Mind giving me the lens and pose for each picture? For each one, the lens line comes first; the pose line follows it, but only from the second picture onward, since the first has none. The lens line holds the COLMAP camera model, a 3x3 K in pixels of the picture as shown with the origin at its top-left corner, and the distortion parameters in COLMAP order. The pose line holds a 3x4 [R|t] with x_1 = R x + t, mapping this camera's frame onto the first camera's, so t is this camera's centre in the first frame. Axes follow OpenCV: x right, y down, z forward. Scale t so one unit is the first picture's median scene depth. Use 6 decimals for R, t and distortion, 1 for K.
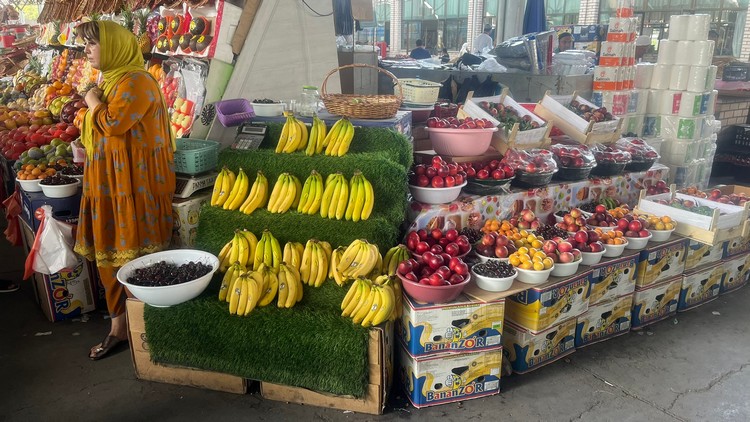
lens RADIAL K [[571.8, 0, 374.0], [0, 571.8, 210.6], [0, 0, 1]] dist [0.030951, -0.015902]
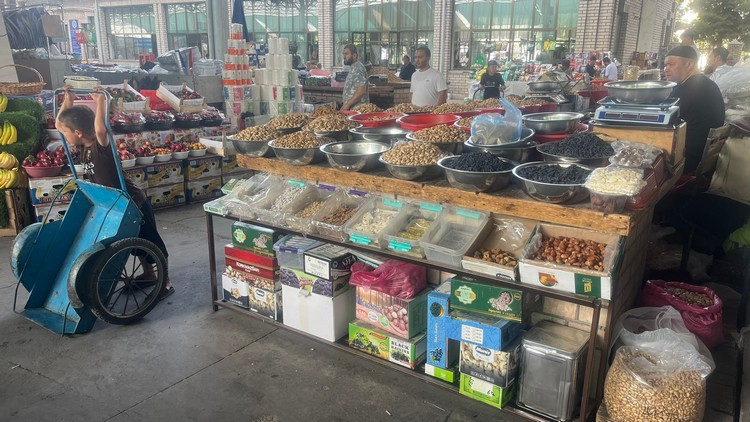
lens RADIAL K [[571.8, 0, 376.6], [0, 571.8, 211.2], [0, 0, 1]] dist [0.030951, -0.015902]
pose [[0.945143, -0.079768, 0.316768, 0.427042], [0.086136, 0.996265, -0.006126, 0.295723], [-0.315096, 0.033075, 0.948483, -0.999761]]
